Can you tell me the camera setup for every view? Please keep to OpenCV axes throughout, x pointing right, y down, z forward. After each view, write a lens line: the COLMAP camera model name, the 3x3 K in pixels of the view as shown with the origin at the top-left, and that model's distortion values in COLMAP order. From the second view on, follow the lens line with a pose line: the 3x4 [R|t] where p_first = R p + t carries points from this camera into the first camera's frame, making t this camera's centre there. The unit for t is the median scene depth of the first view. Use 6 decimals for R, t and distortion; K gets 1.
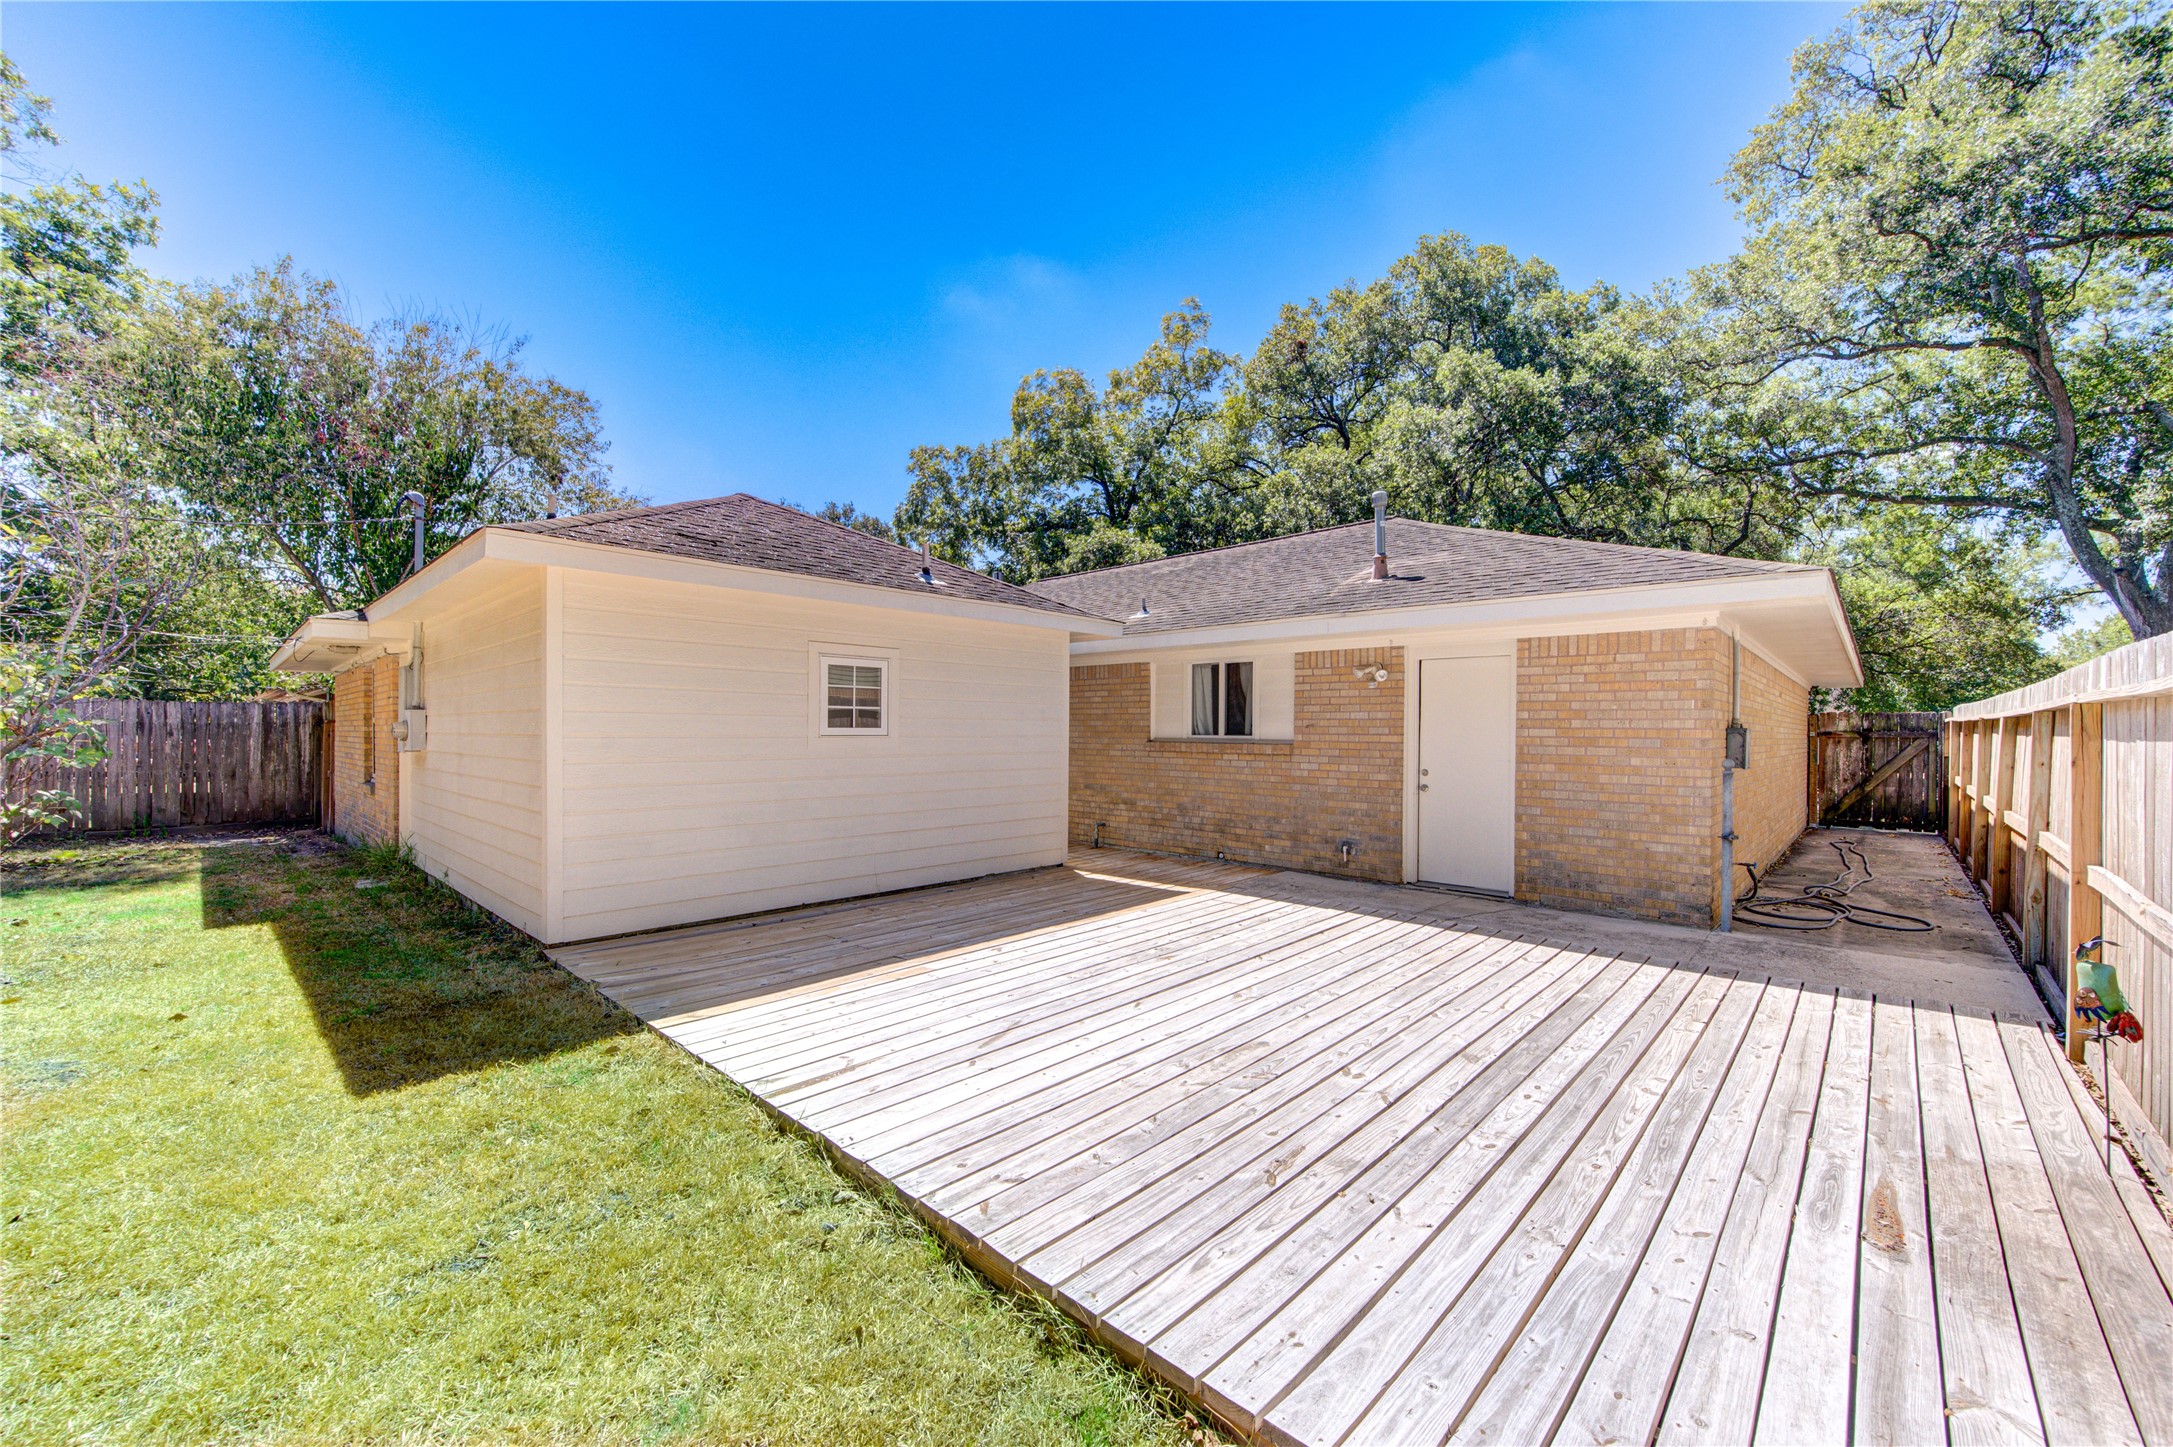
lens RADIAL K [[855.9, 0, 1088.2], [0, 855.9, 733.8], [0, 0, 1]] dist [0.002675, 0.000613]
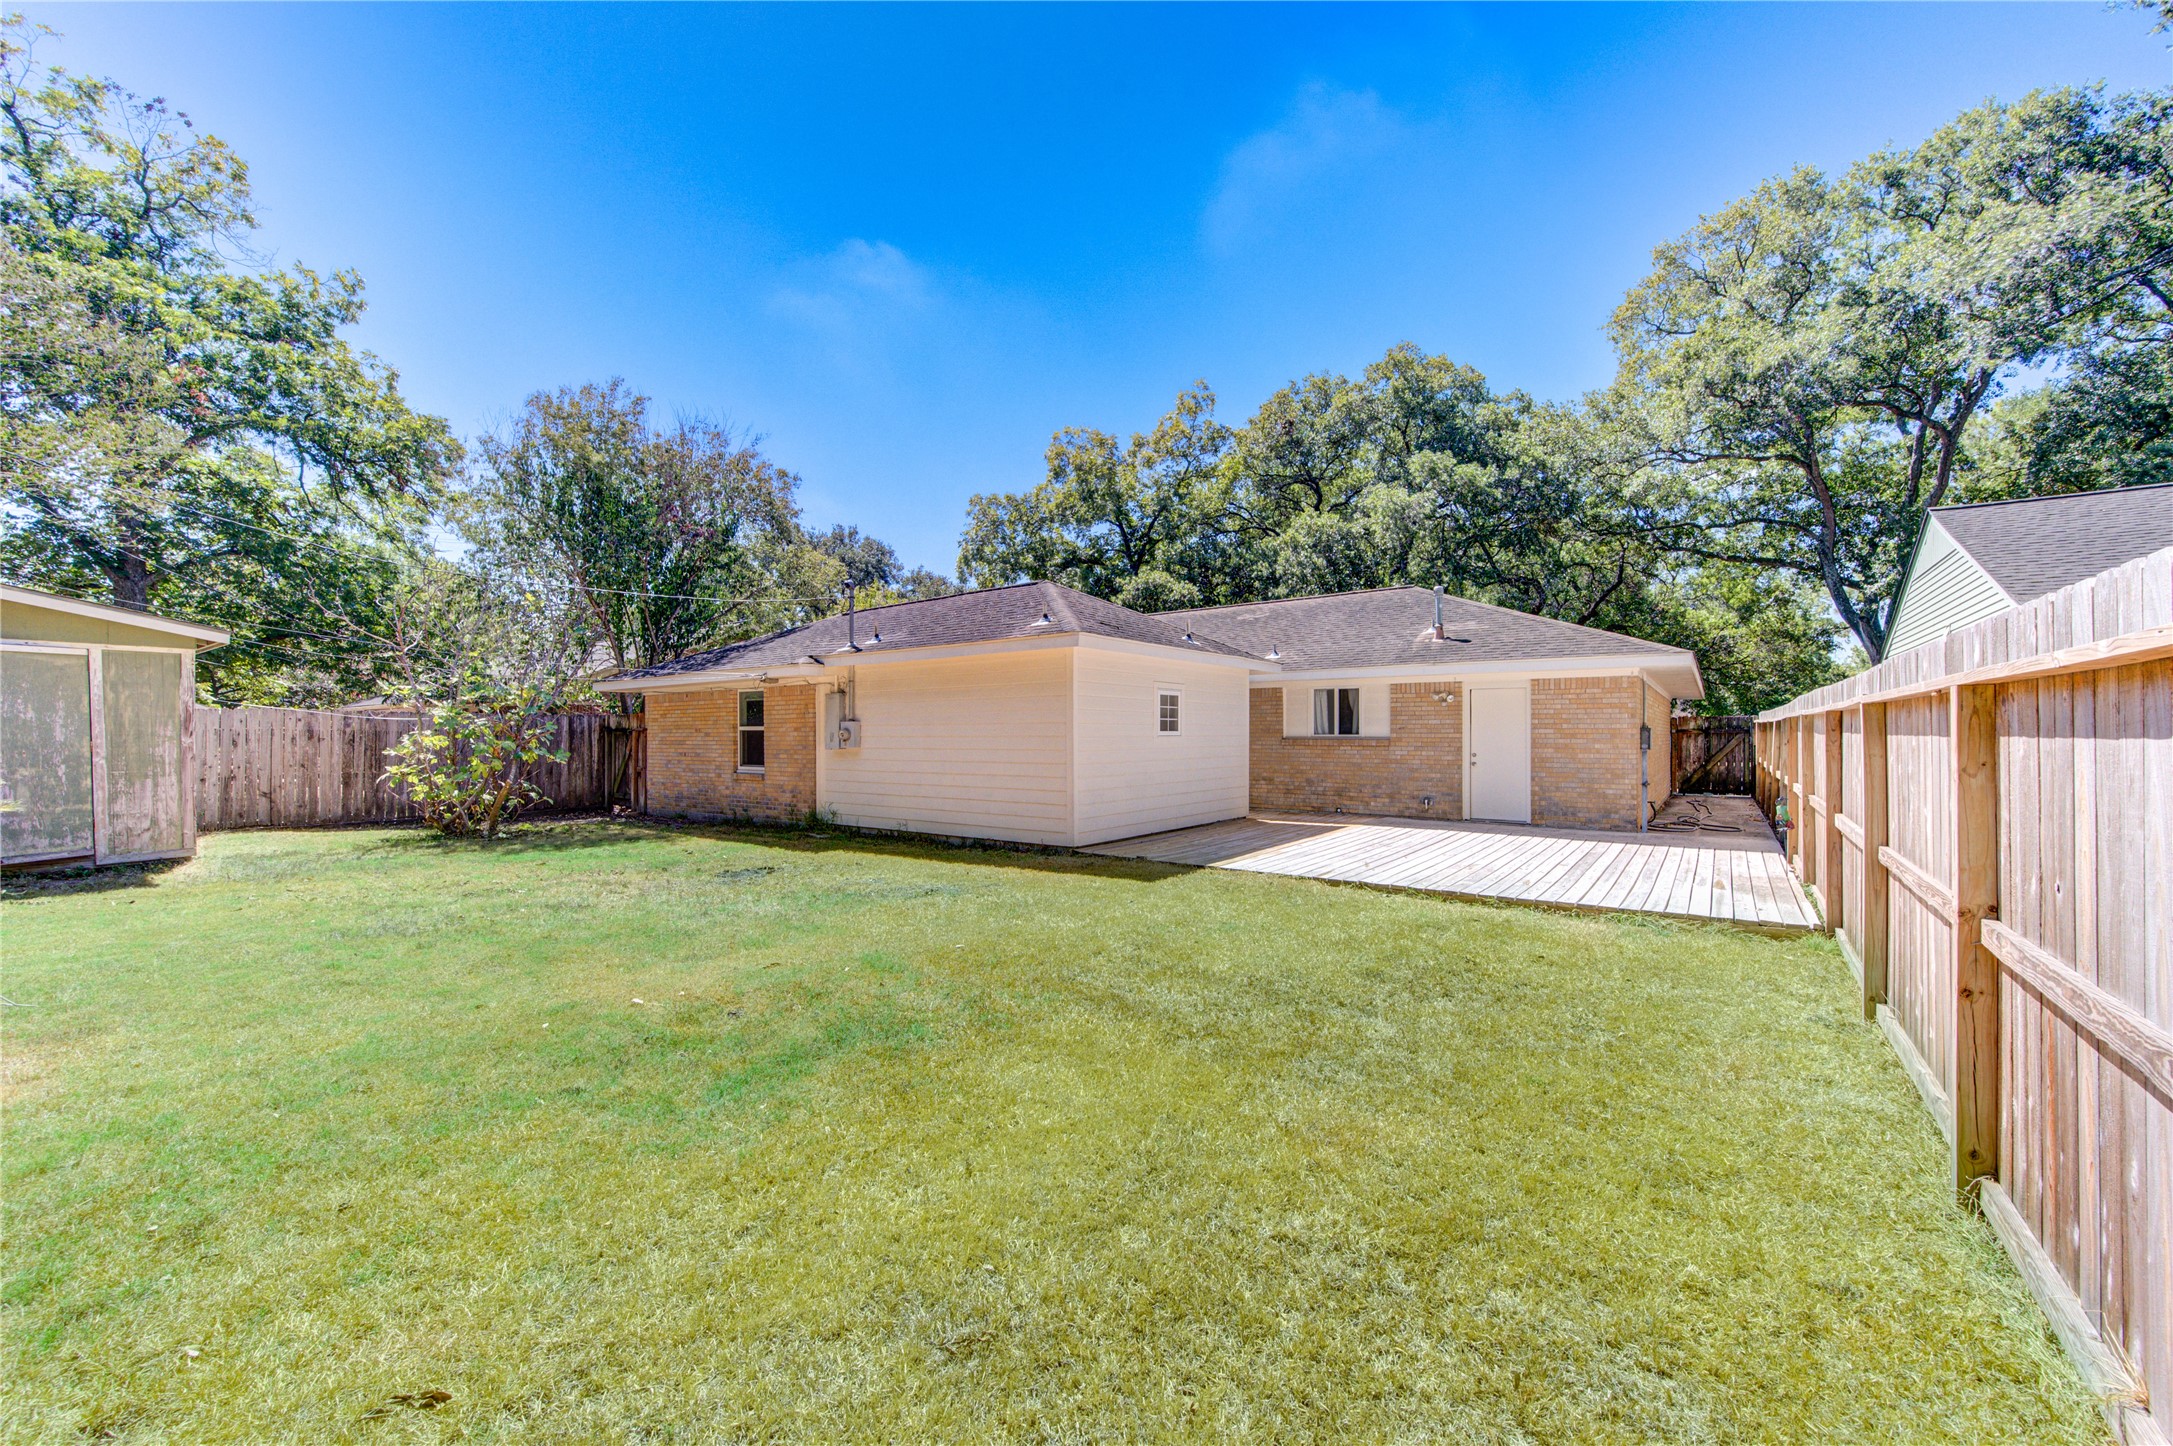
lens RADIAL K [[855.9, 0, 1088.2], [0, 855.9, 733.3], [0, 0, 1]] dist [0.002675, 0.000613]
pose [[0.993394, -0.007563, 0.114504, -0.264679], [0.007986, 0.999963, -0.003231, 0.000540], [-0.114475, 0.004124, 0.993418, -0.285119]]
